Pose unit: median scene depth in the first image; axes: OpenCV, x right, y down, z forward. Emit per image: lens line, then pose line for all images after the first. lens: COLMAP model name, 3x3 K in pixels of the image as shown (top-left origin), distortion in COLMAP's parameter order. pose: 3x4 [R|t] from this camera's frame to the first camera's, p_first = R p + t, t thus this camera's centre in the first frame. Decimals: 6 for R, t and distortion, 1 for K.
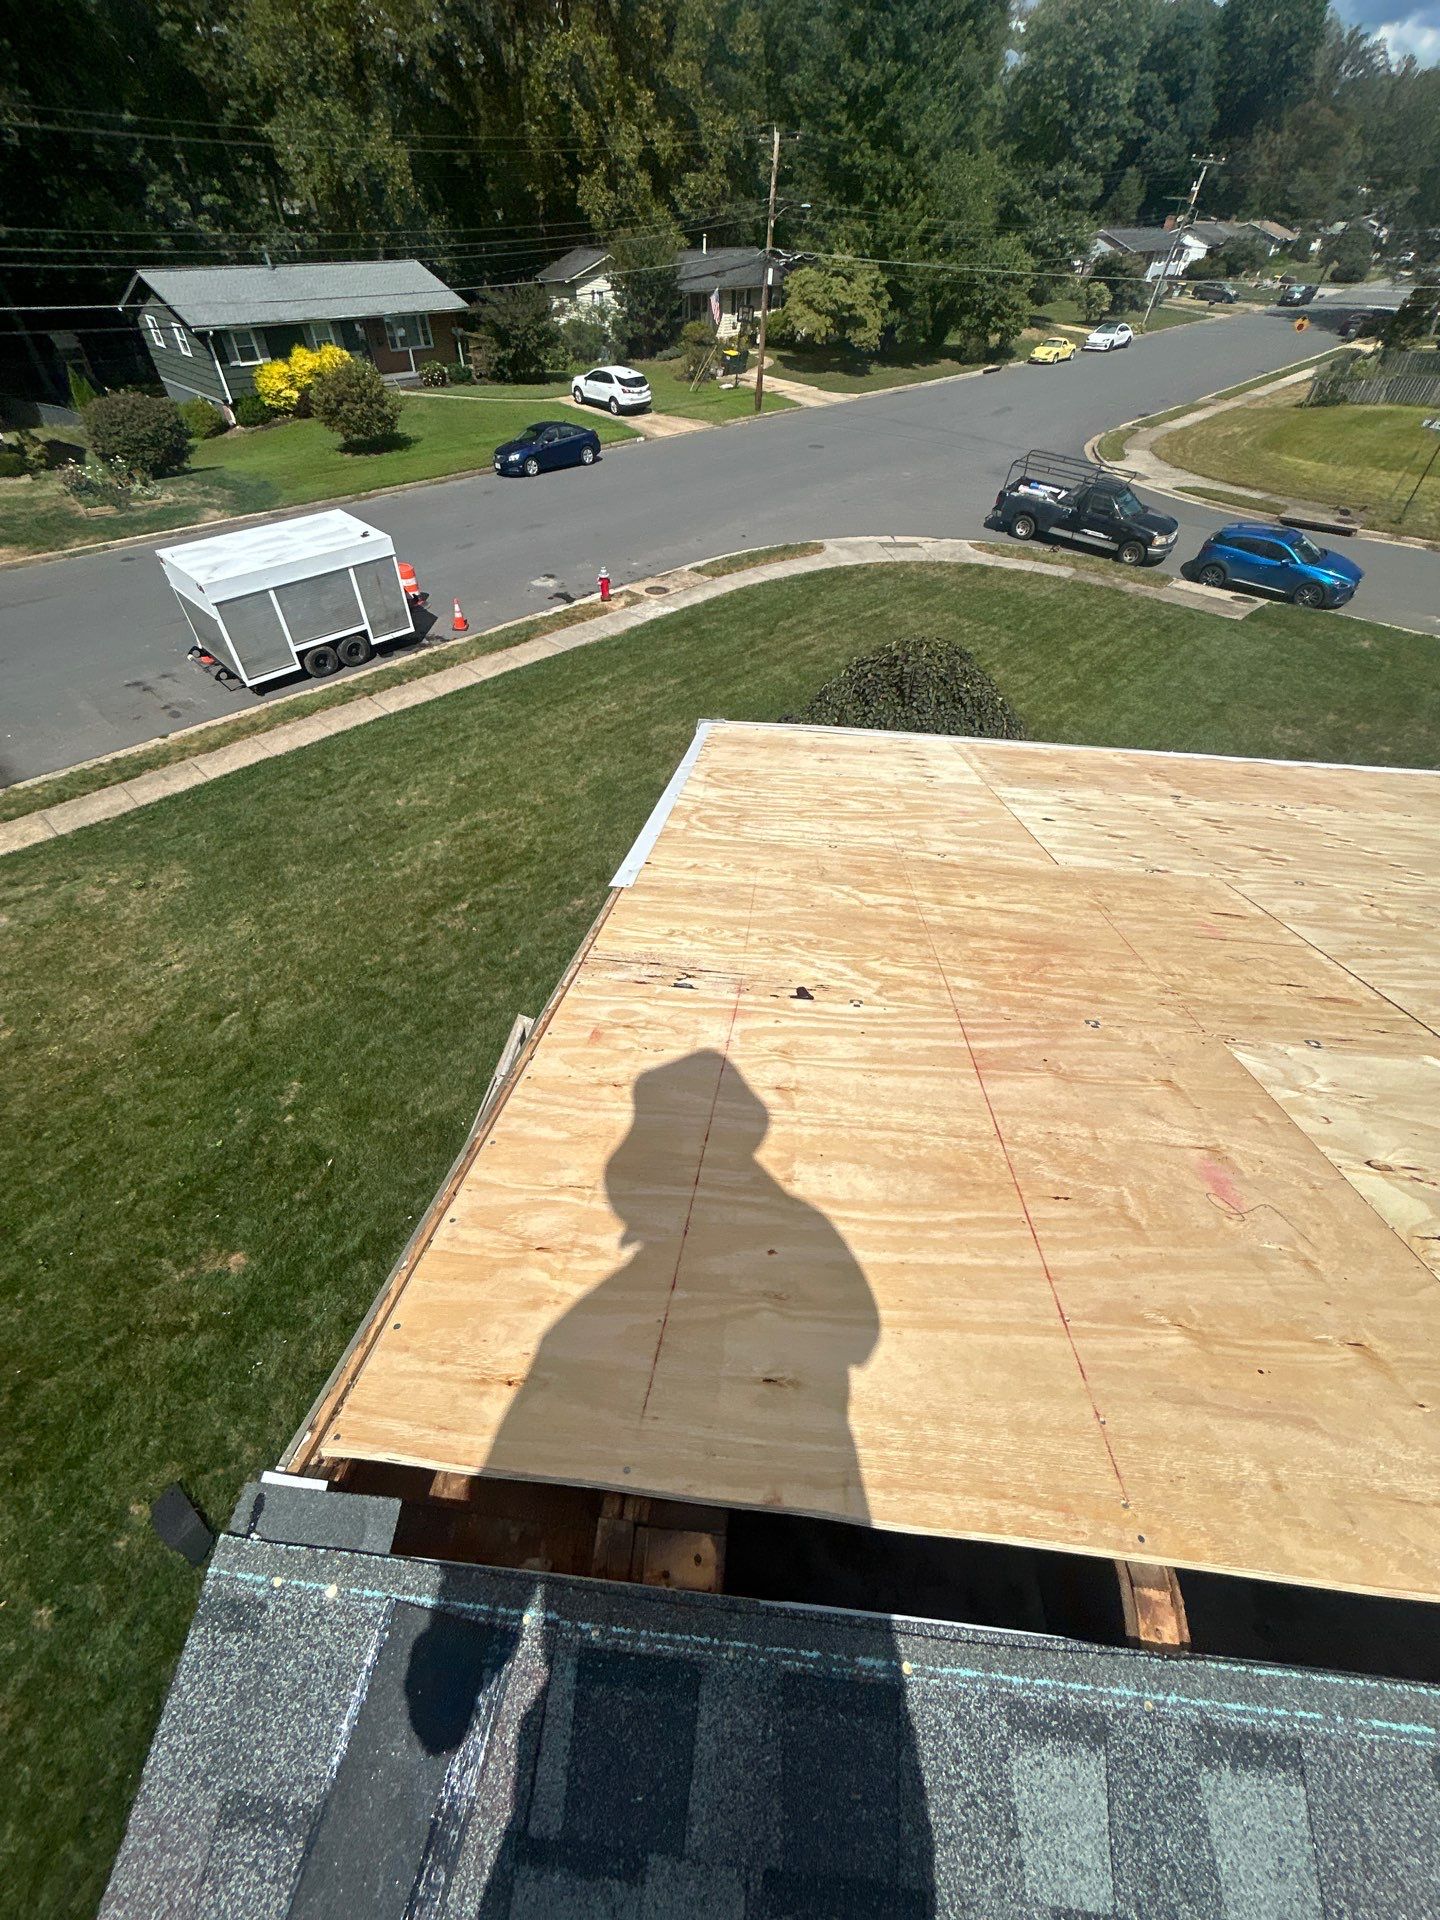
lens RADIAL K [[770.5, 0, 715.8], [0, 770.5, 958.5], [0, 0, 1]] dist [-0.000170, 0.000631]
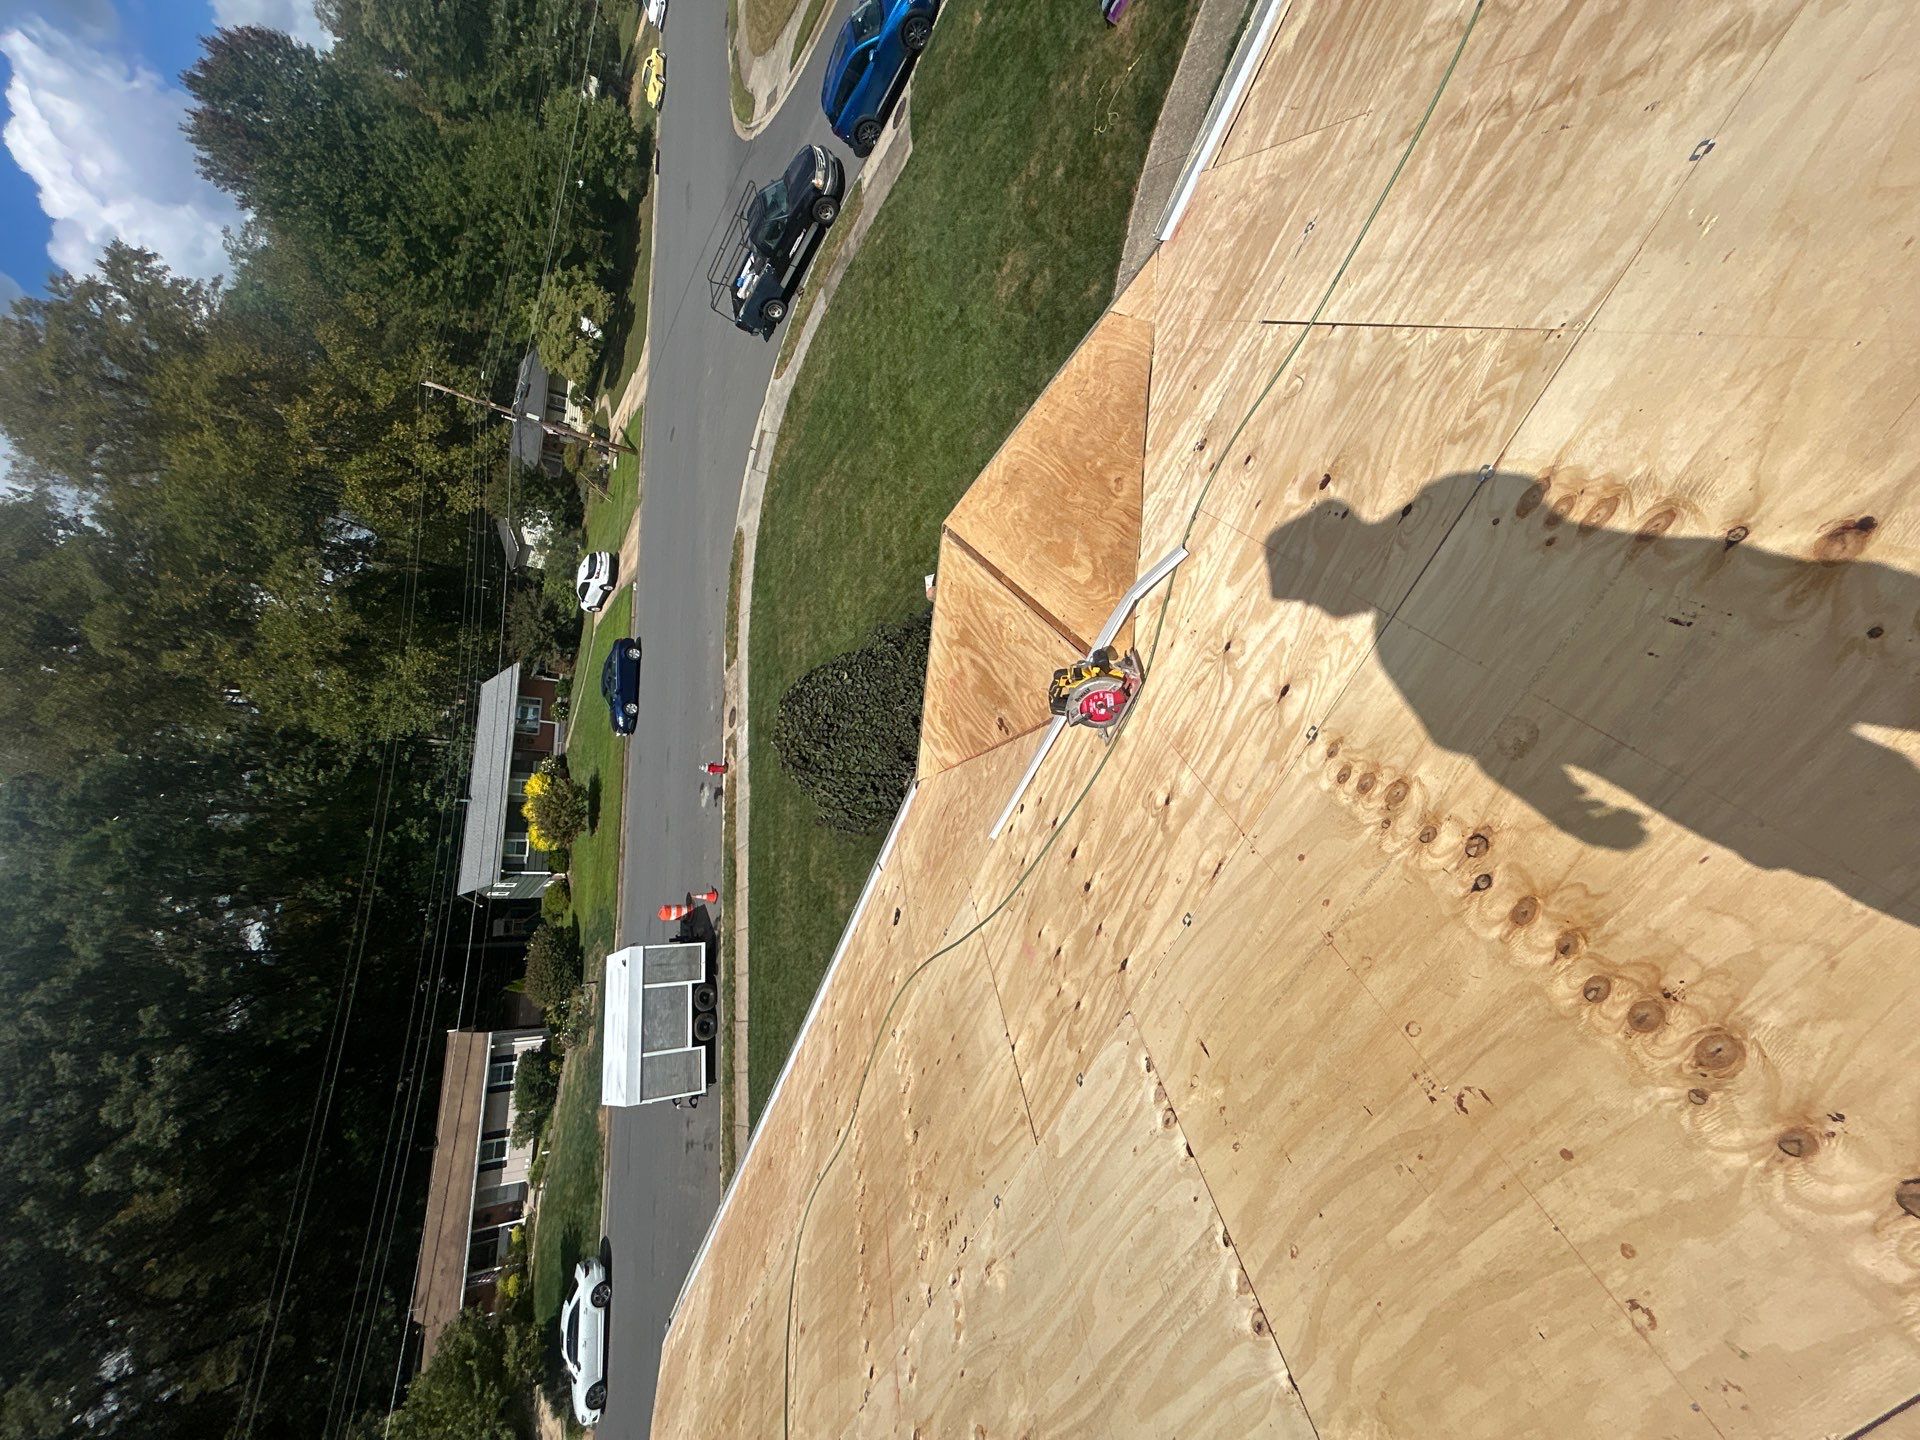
lens RADIAL K [[770.5, 0, 949.8], [0, 770.5, 725.9], [0, 0, 1]] dist [-0.000170, 0.000631]
pose [[0.323811, -0.891361, -0.317209, 0.234550], [0.910549, 0.384670, -0.151426, -0.011333], [0.256996, -0.239801, 0.936188, 0.023318]]
